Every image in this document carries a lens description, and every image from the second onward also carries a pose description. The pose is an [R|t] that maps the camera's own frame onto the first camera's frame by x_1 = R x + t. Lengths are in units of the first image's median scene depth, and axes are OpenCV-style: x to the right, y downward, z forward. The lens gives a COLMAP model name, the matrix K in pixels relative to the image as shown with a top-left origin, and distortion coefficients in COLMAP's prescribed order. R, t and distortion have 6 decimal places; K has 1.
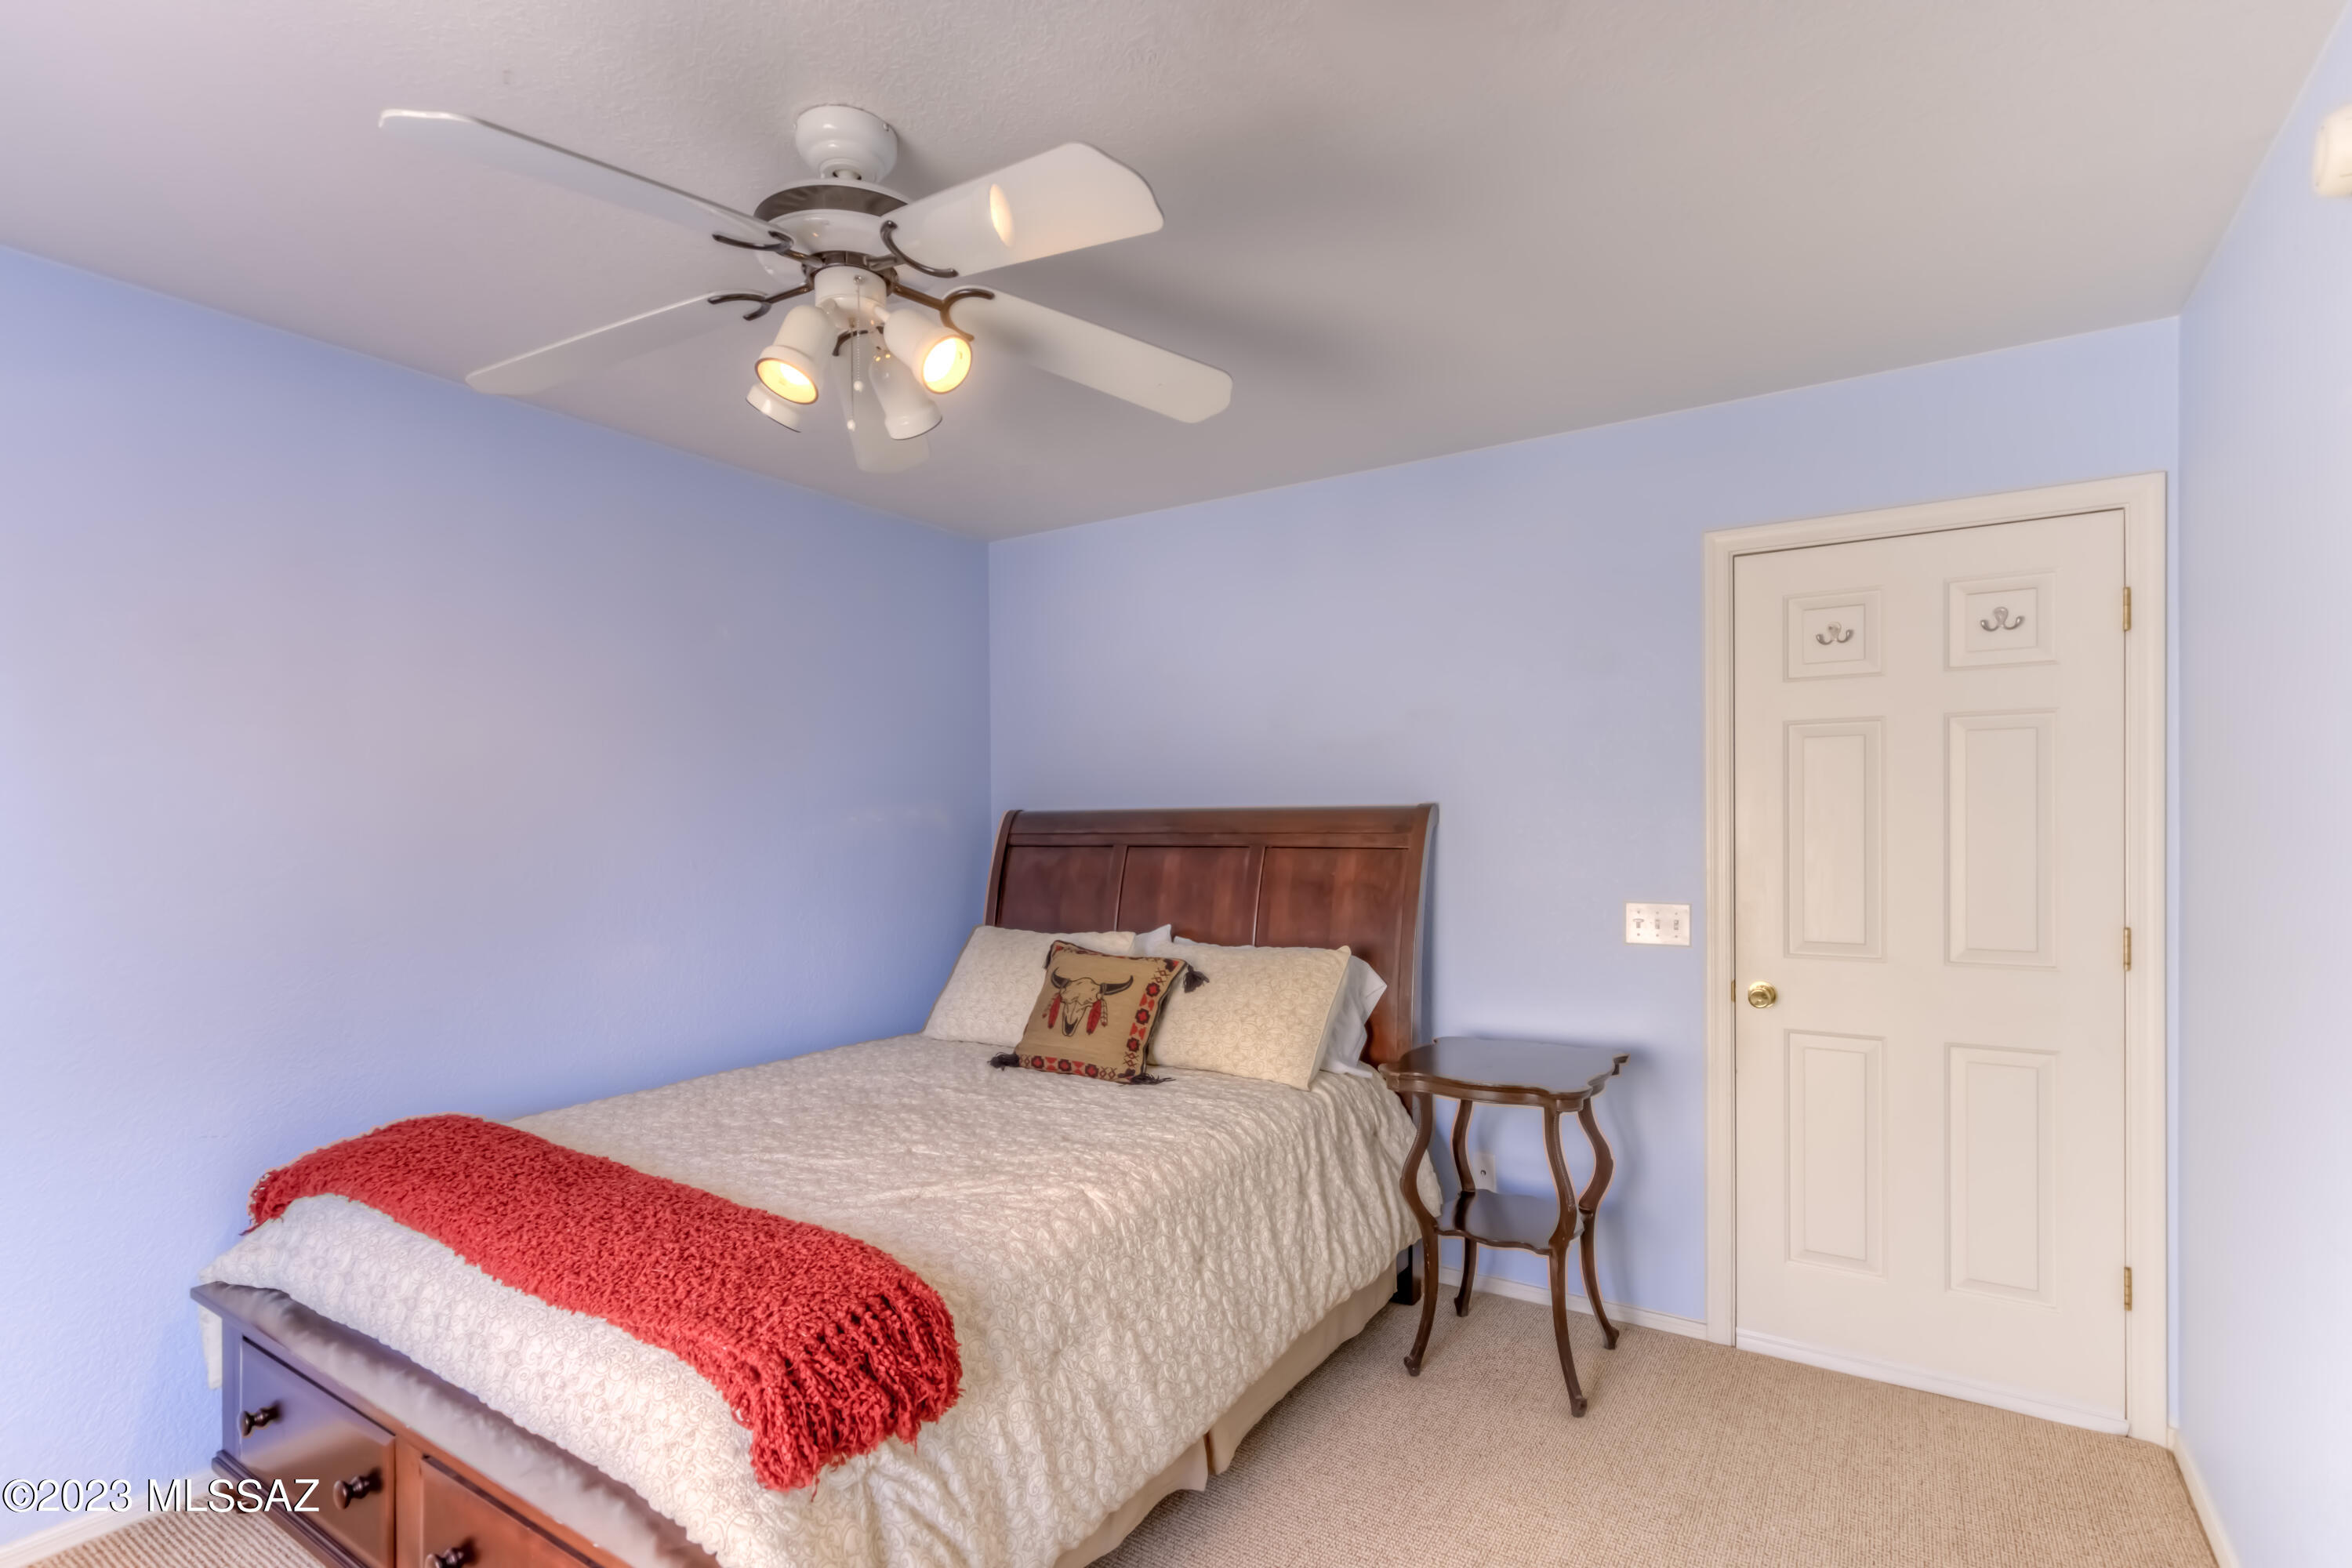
lens RADIAL K [[1102.0, 0, 1184.7], [0, 1102.0, 832.0], [0, 0, 1]] dist [-0.000805, 0.000139]
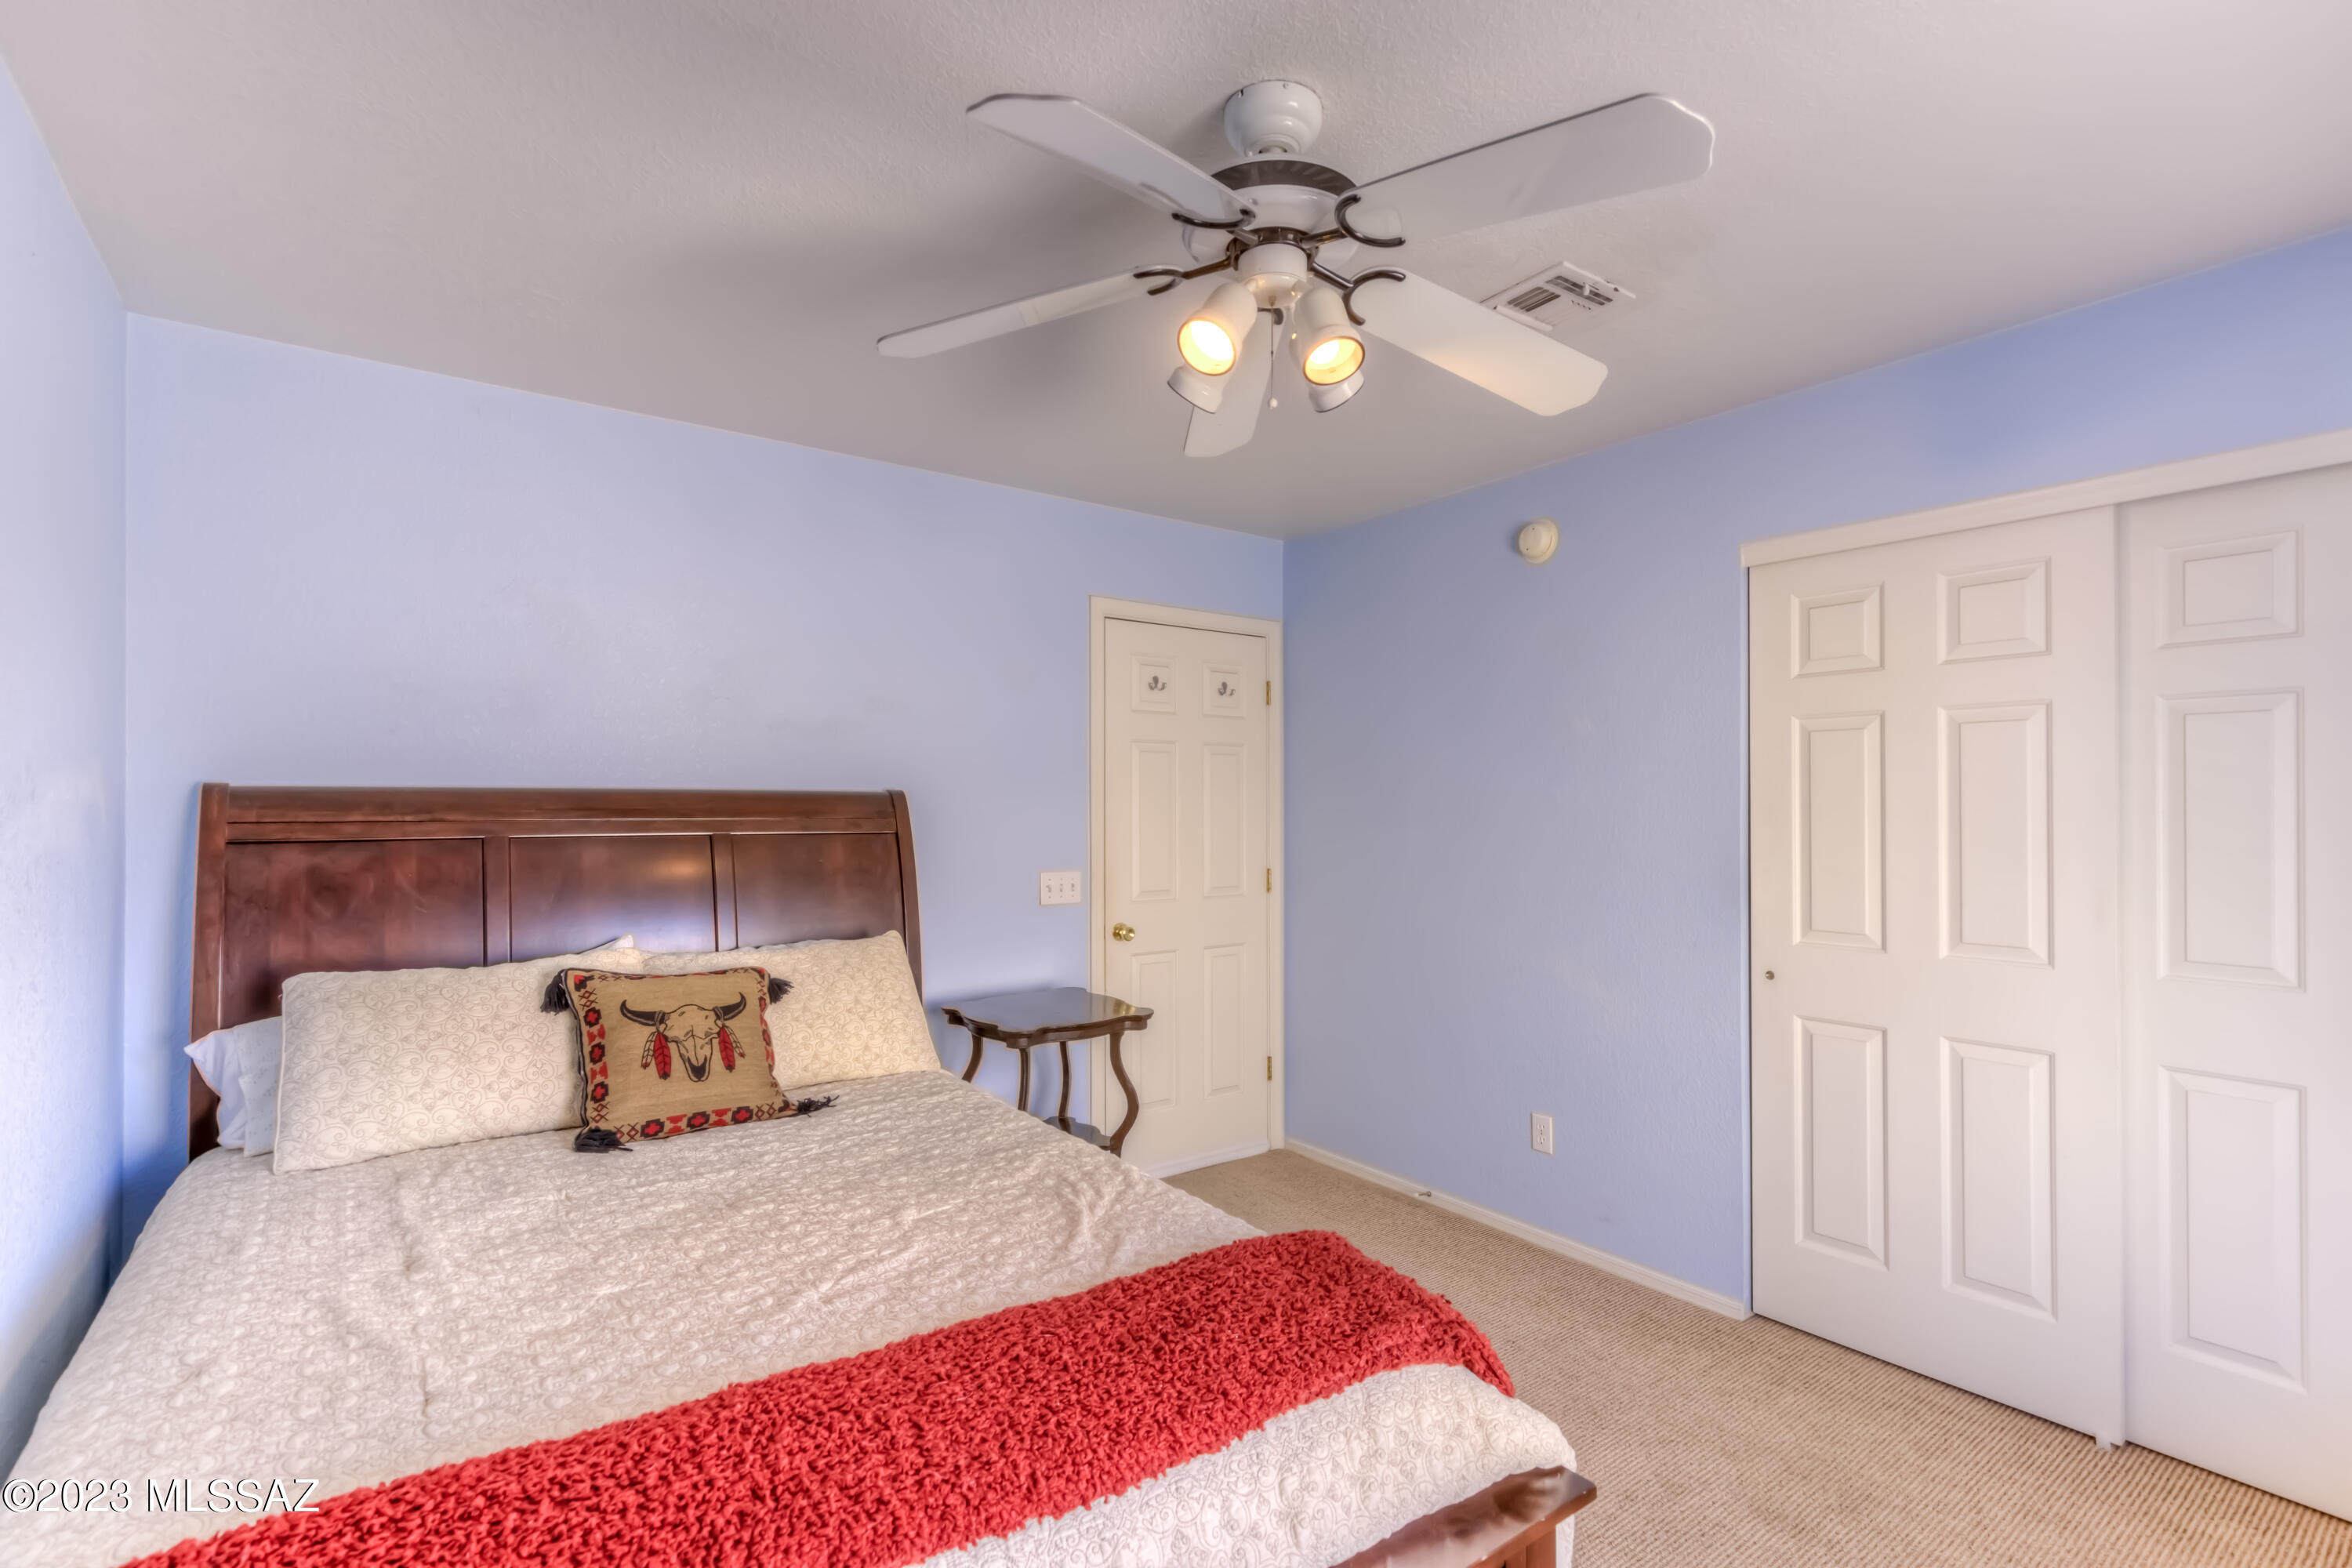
lens RADIAL K [[1084.8, 0, 1145.8], [0, 1084.8, 780.3], [0, 0, 1]] dist [0.001127, 0.000348]
pose [[0.370191, 0.029200, 0.928497, -0.761905], [0.005859, 0.999413, -0.033766, 0.001254], [-0.928937, 0.017940, 0.369803, 0.455938]]
